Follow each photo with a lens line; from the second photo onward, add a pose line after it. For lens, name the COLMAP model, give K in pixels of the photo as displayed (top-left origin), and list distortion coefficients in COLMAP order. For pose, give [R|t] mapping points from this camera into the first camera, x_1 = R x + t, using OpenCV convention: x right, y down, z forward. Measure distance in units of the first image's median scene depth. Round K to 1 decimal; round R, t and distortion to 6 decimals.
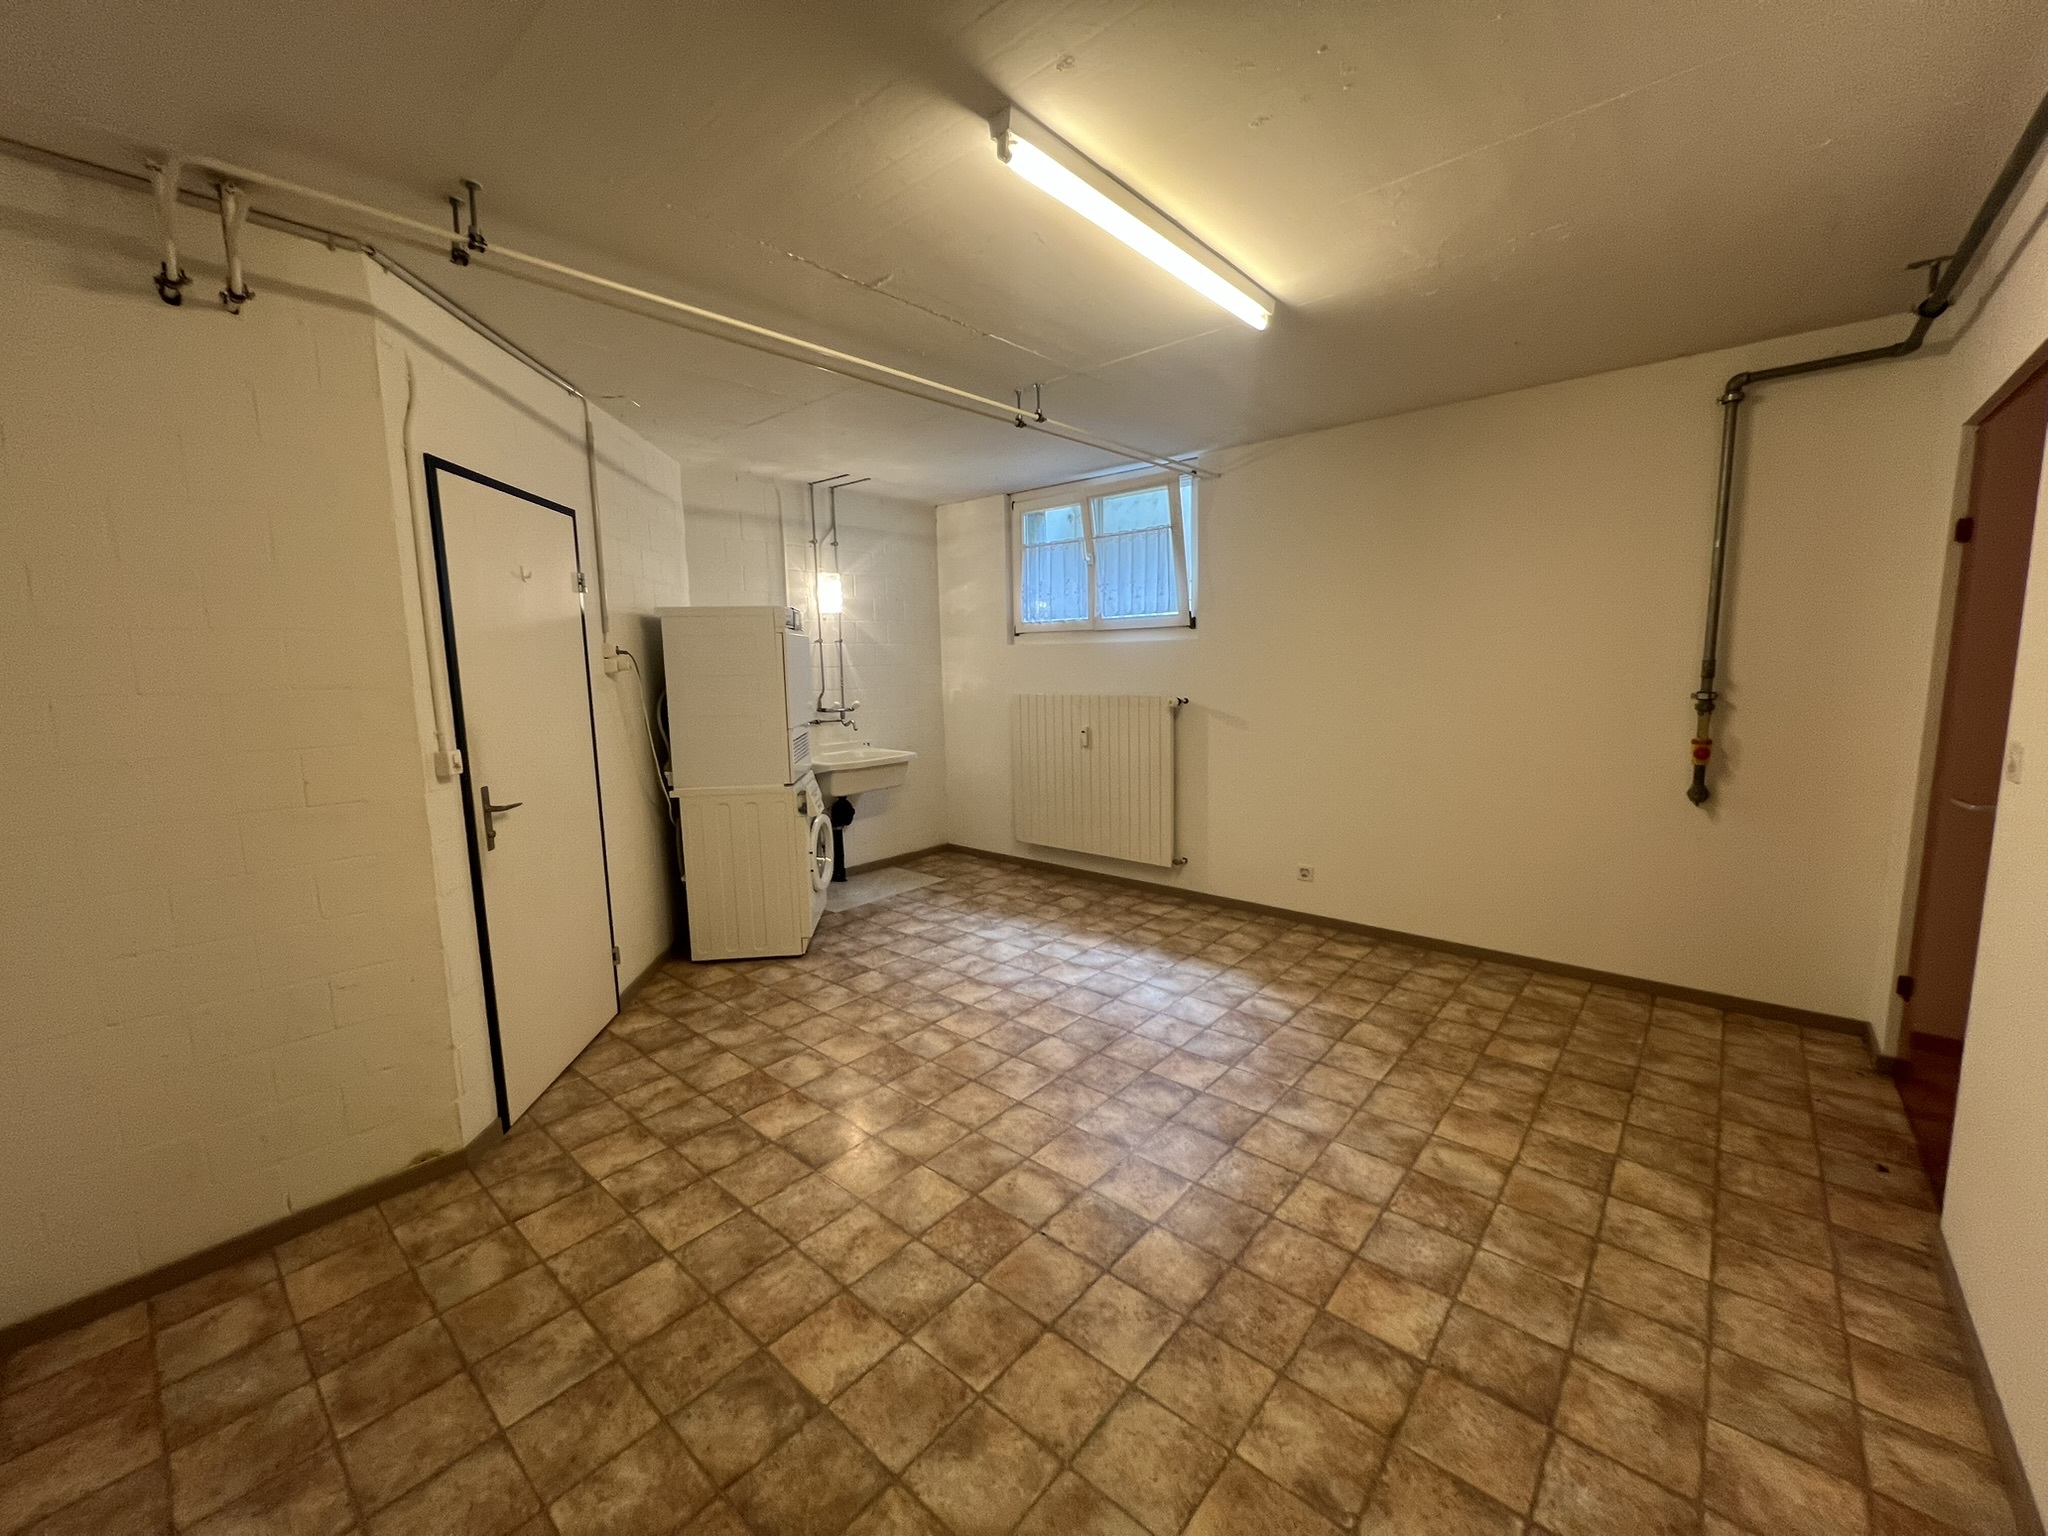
lens RADIAL K [[819.9, 0, 1019.9], [0, 819.9, 767.5], [0, 0, 1]] dist [-0.001679, 0.000794]
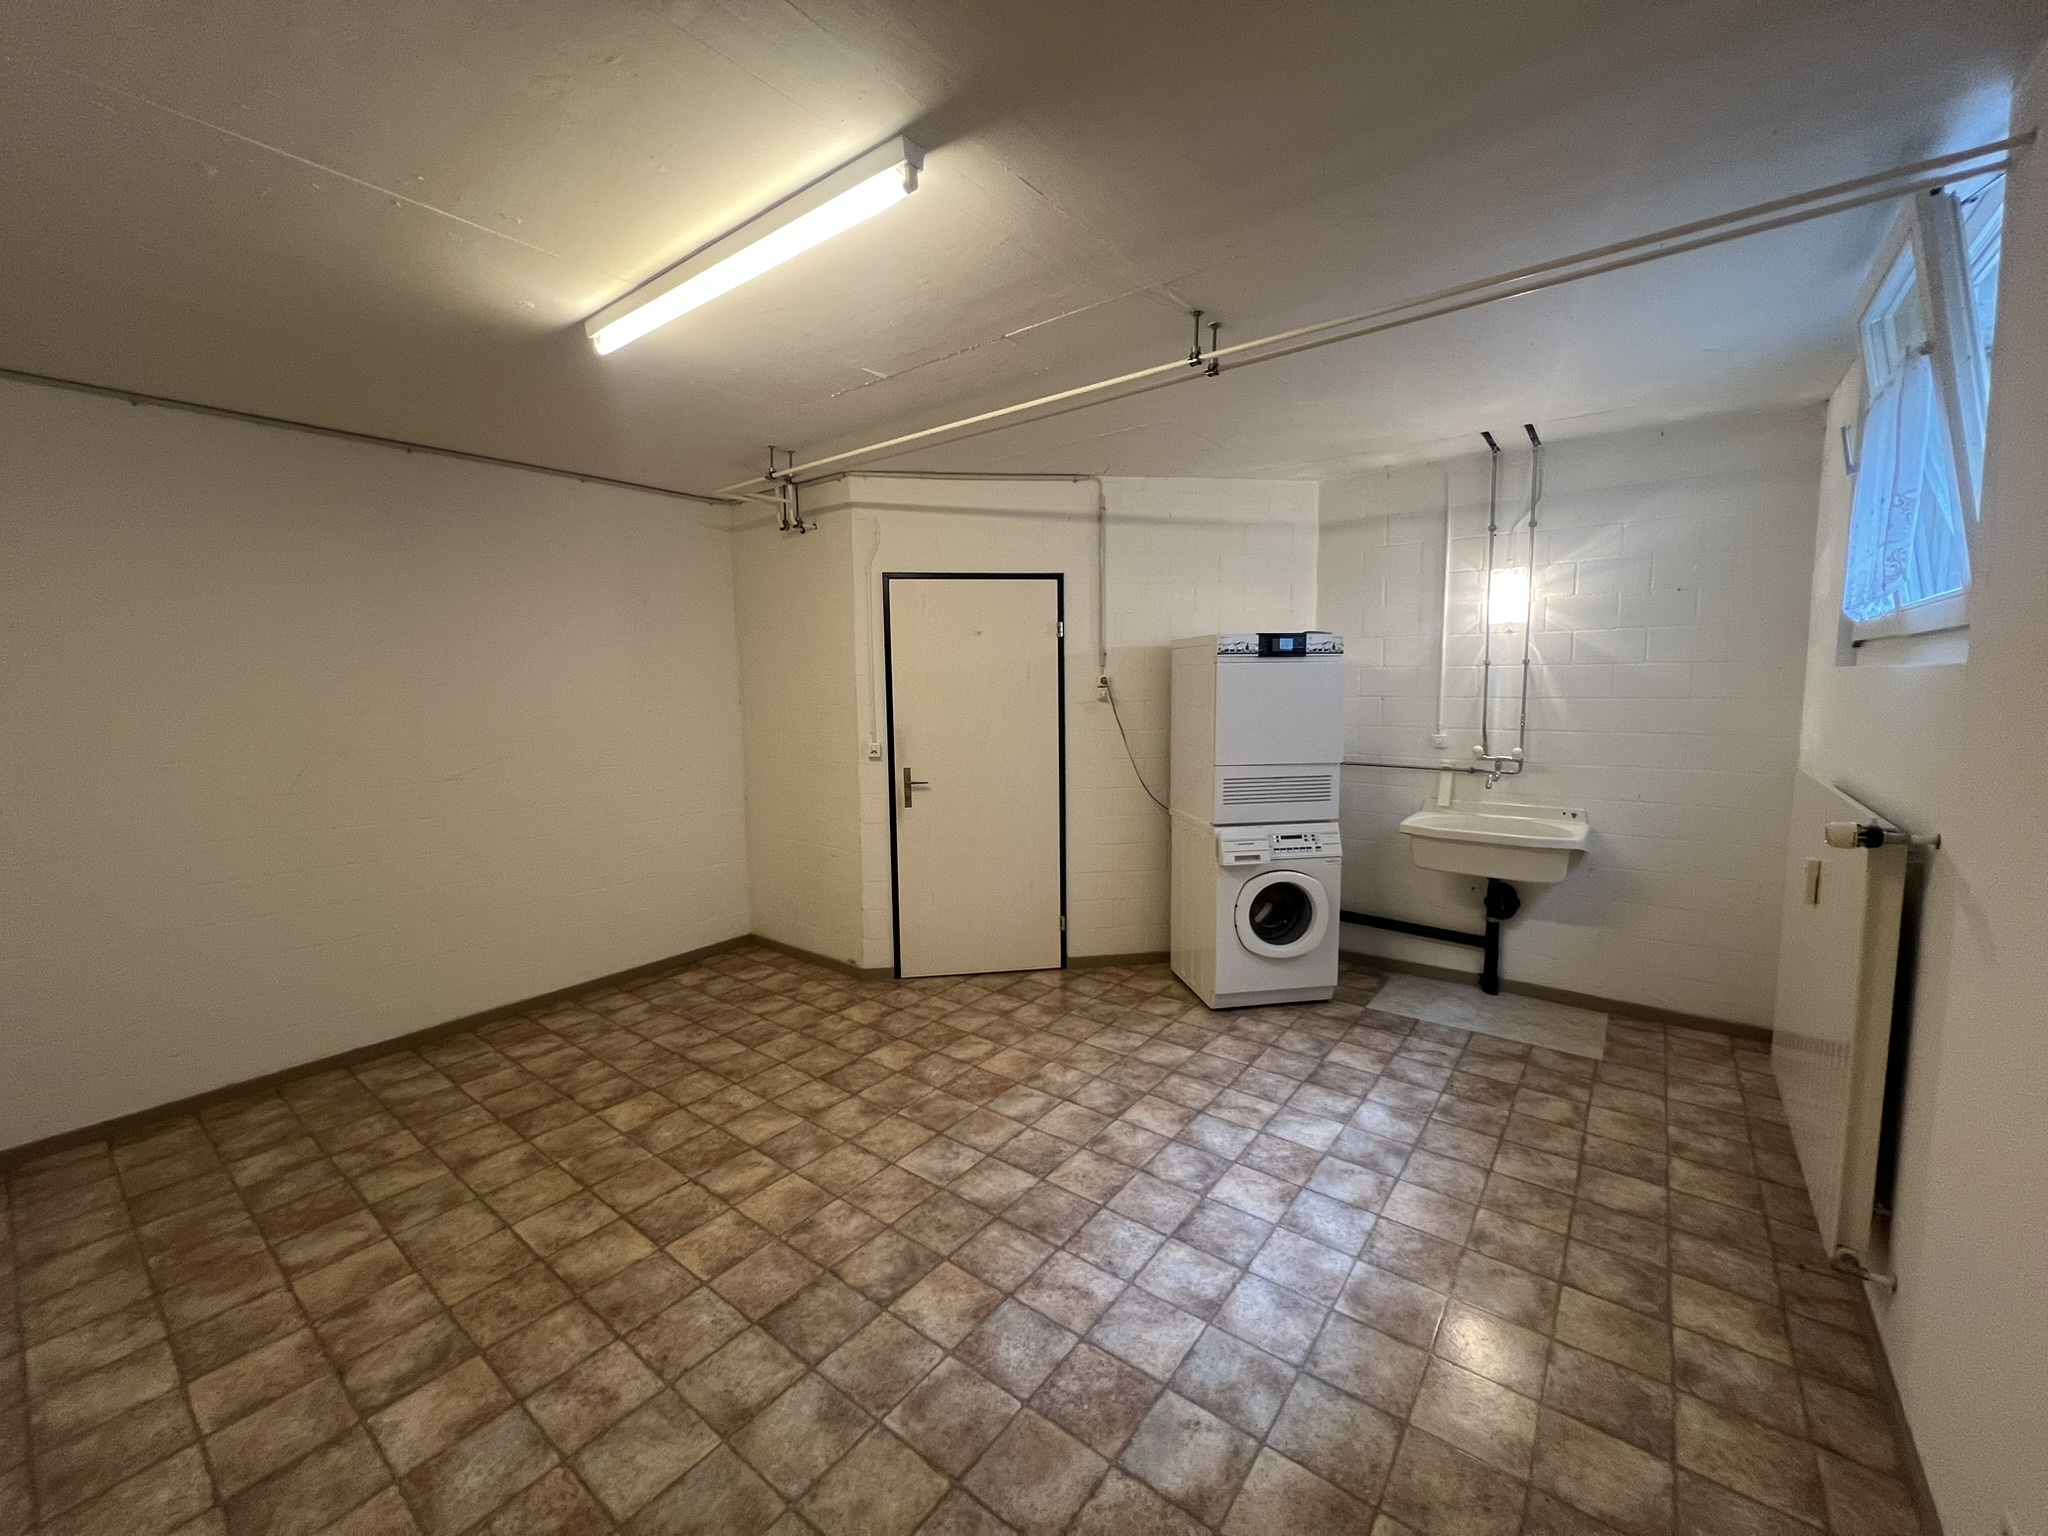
lens RADIAL K [[878.4, 0, 1020.3], [0, 878.4, 774.8], [0, 0, 1]] dist [0.001051, -0.001157]
pose [[0.018566, 0.125077, -0.991973, 0.873260], [-0.122024, 0.985011, 0.121915, -0.152076], [0.992353, 0.118781, 0.033550, 0.991771]]
